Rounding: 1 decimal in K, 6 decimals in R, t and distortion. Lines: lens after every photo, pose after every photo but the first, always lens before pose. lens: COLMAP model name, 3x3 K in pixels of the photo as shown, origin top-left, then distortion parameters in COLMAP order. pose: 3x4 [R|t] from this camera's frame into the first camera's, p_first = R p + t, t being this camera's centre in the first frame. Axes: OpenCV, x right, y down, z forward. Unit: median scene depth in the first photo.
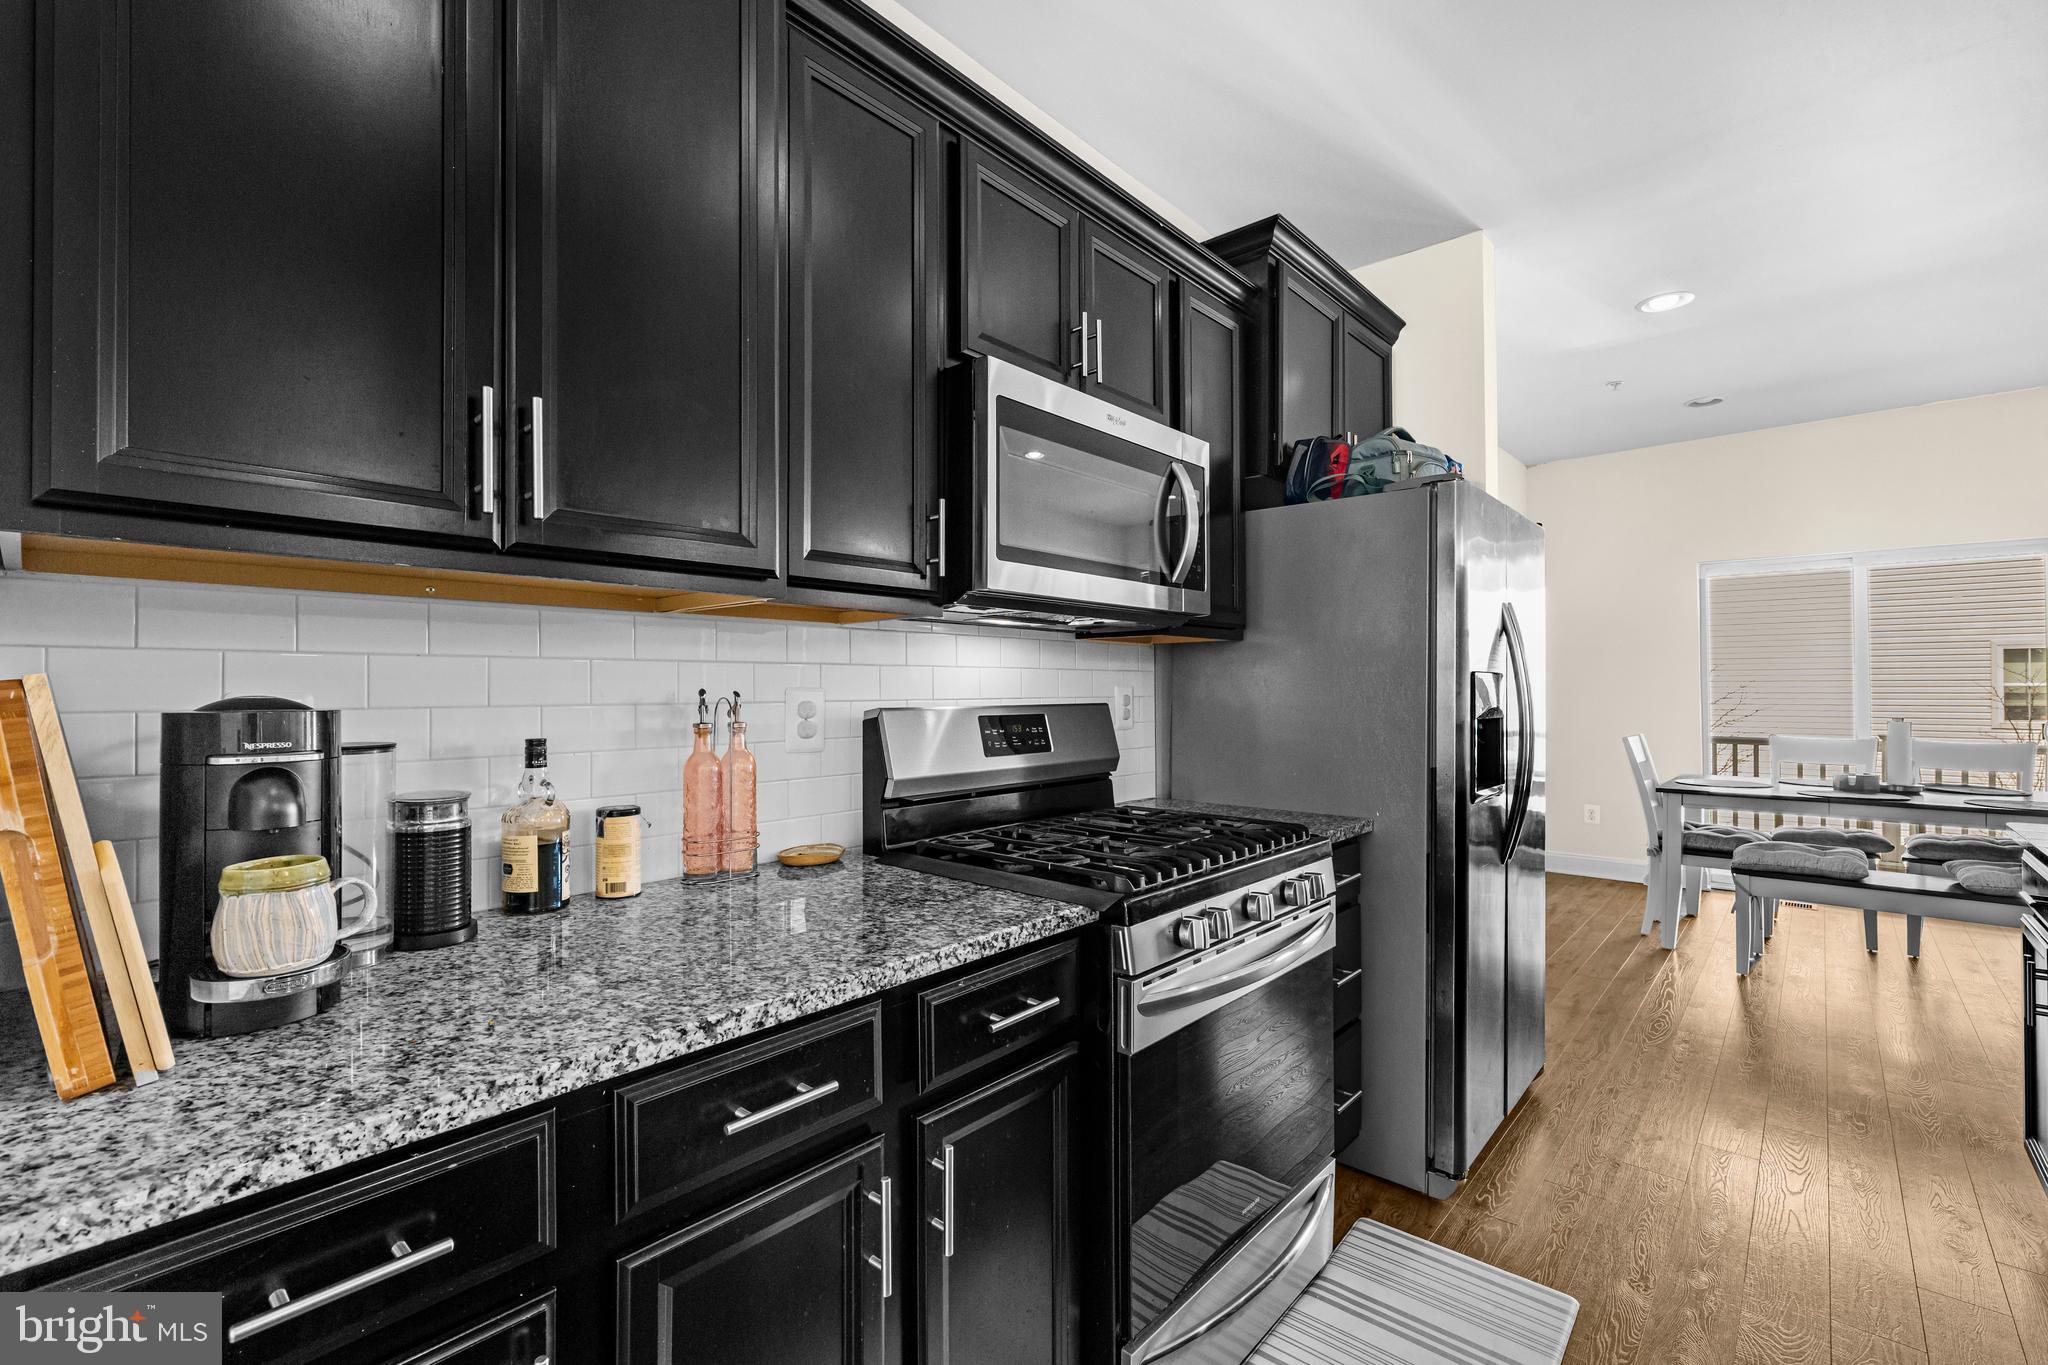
lens RADIAL K [[873.1, 0, 1025.7], [0, 873.1, 684.3], [0, 0, 1]] dist [0.007599, 0.000636]
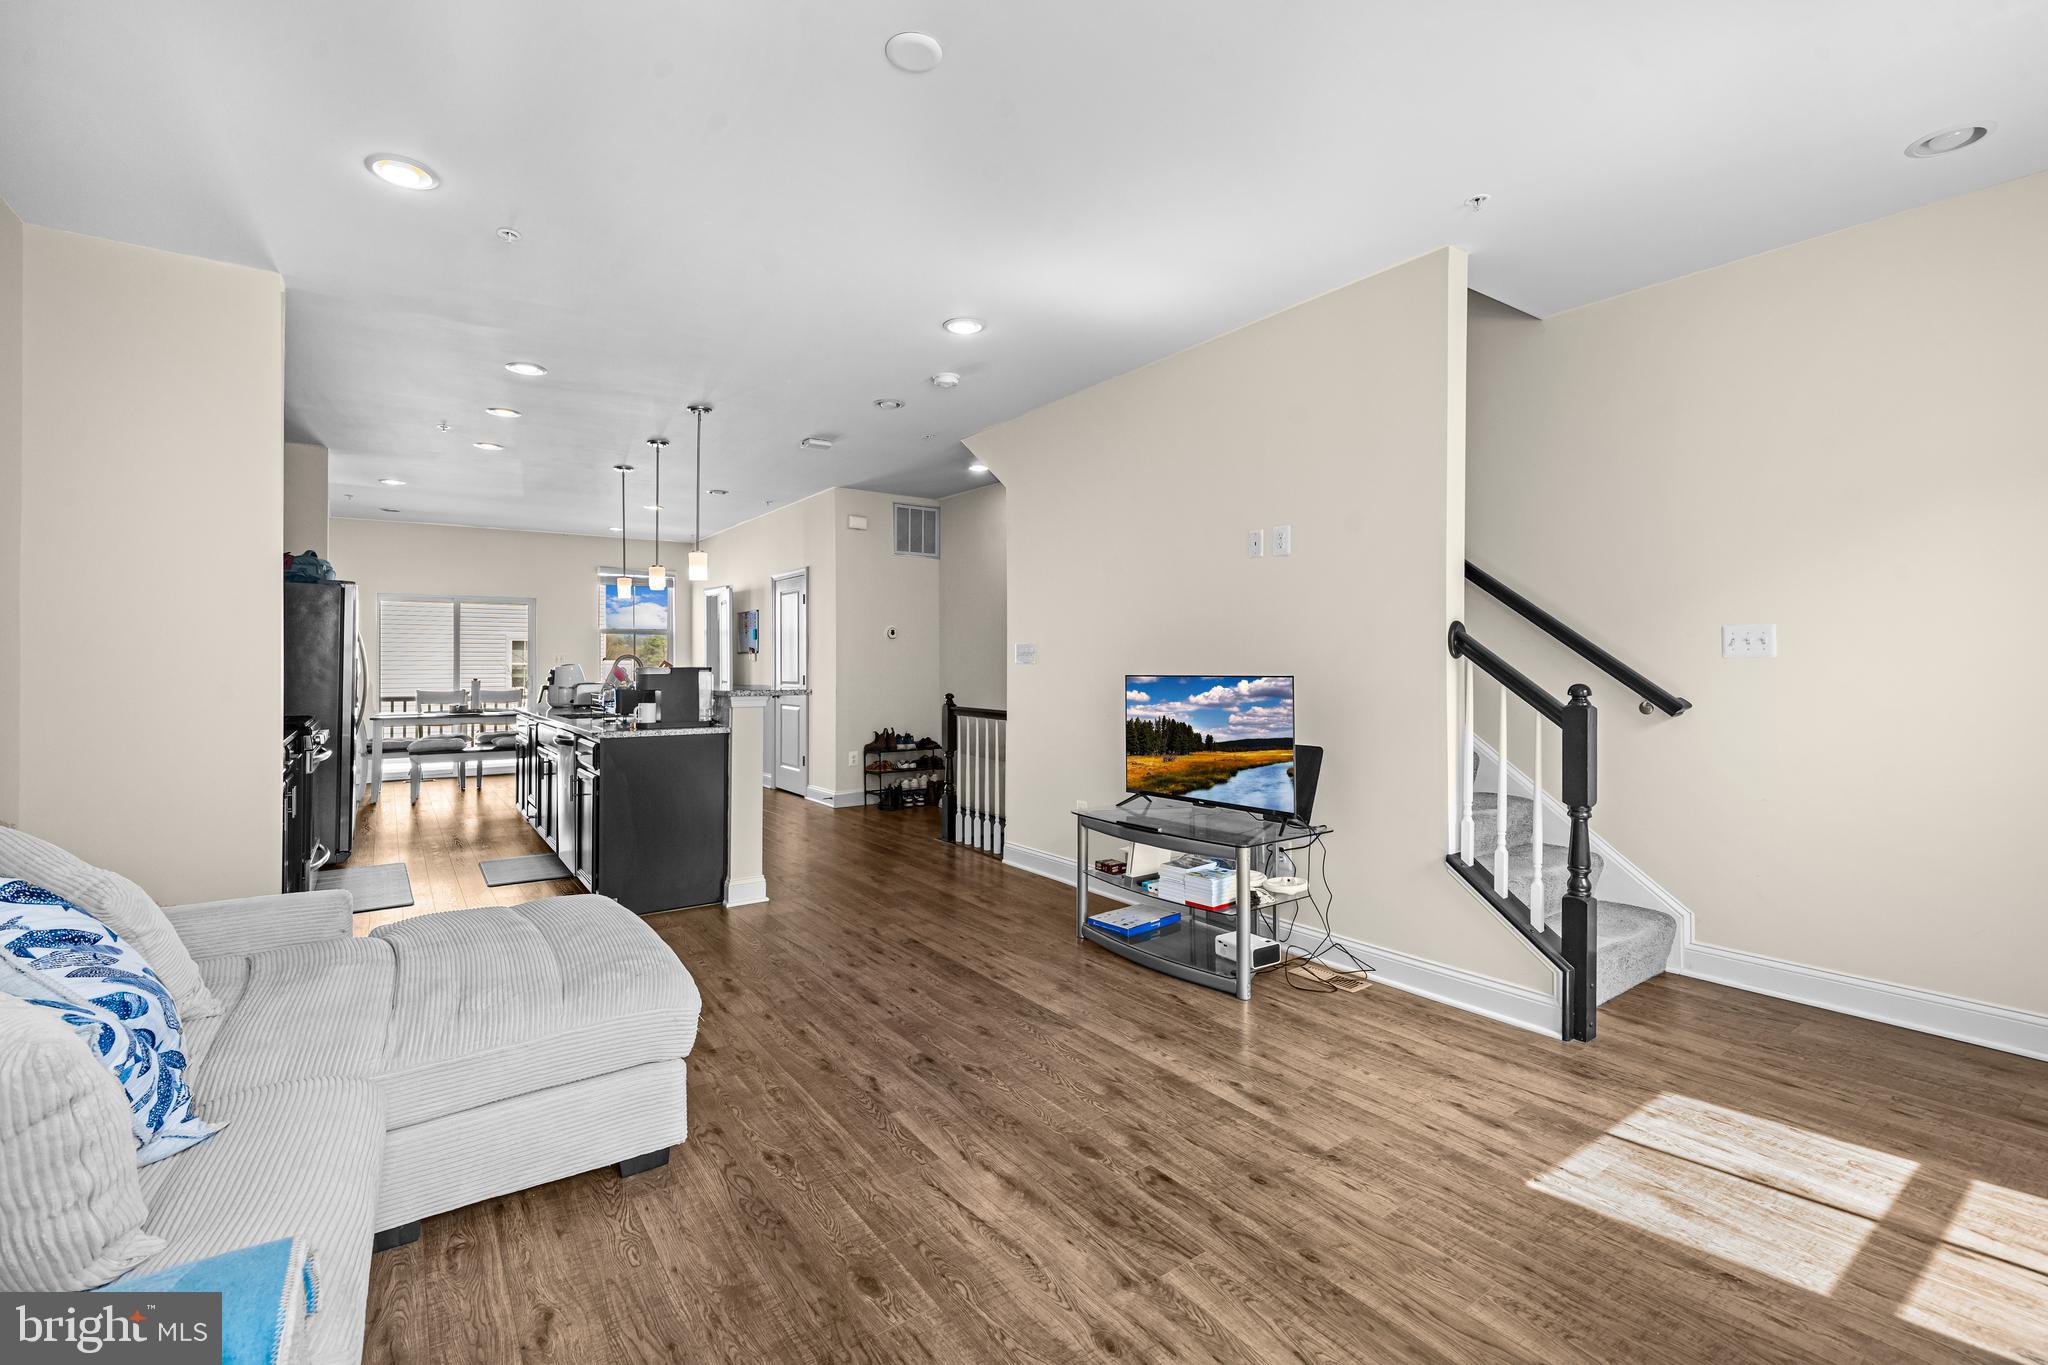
lens RADIAL K [[865.6, 0, 1031.9], [0, 865.6, 656.6], [0, 0, 1]] dist [-0.002737, 0.001279]
pose [[0.191718, 0.013691, 0.981355, -1.803398], [-0.008628, 0.999888, -0.012264, -0.005438], [-0.981412, -0.006116, 0.191815, -1.630373]]
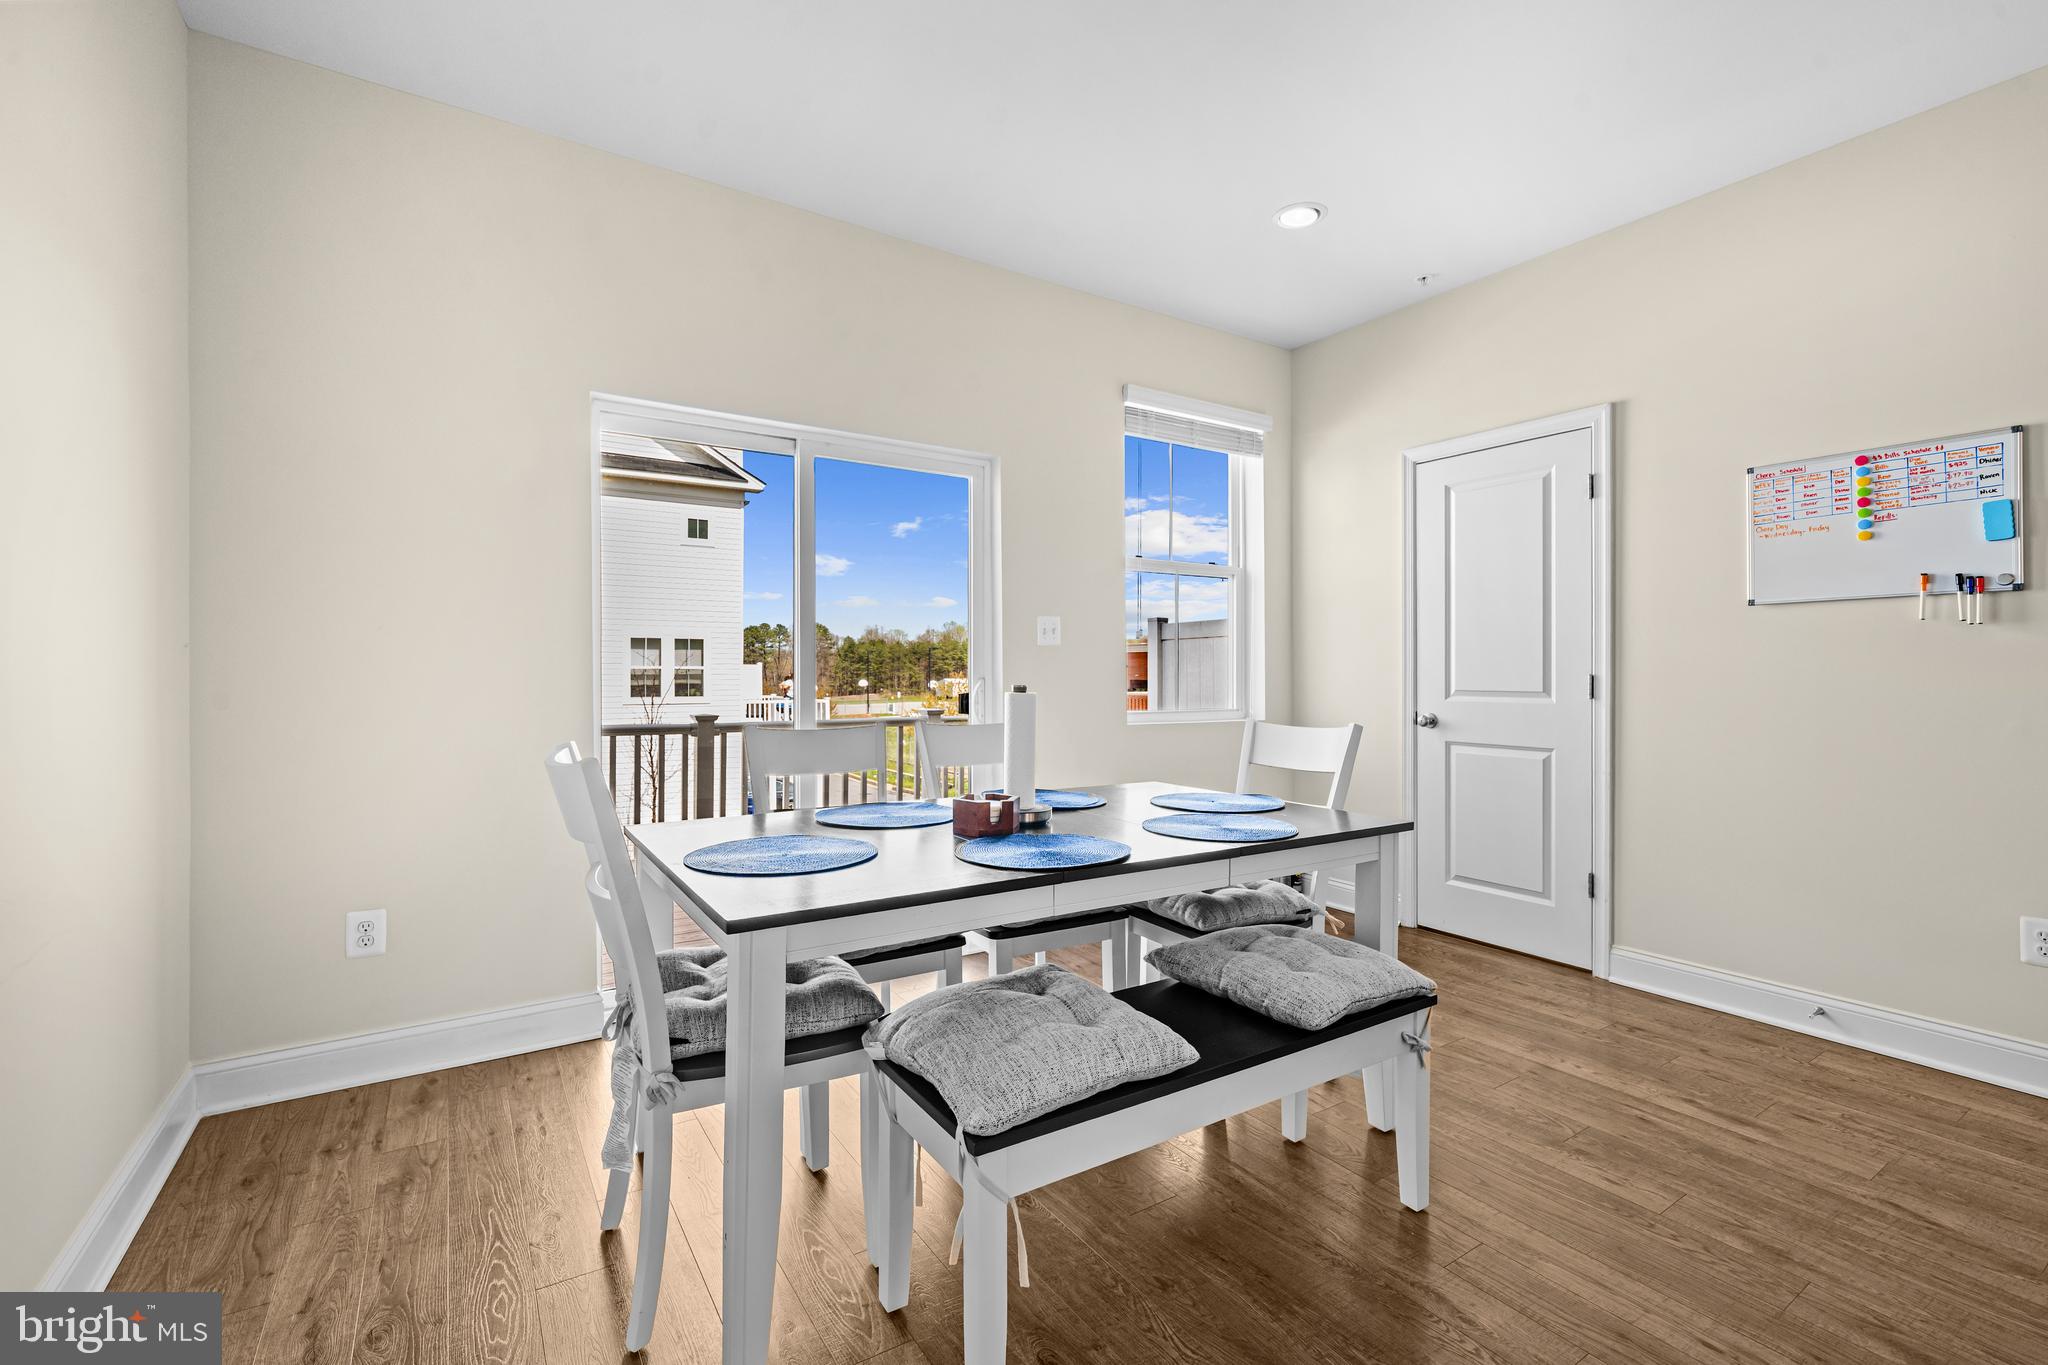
lens RADIAL K [[865.6, 0, 1022.4], [0, 865.6, 670.1], [0, 0, 1]] dist [-0.002737, 0.001279]
pose [[0.248232, 0.009646, 0.968653, 0.895703], [-0.010099, 0.999922, -0.007369, 0.057405], [-0.968648, -0.007953, 0.248310, 1.660936]]
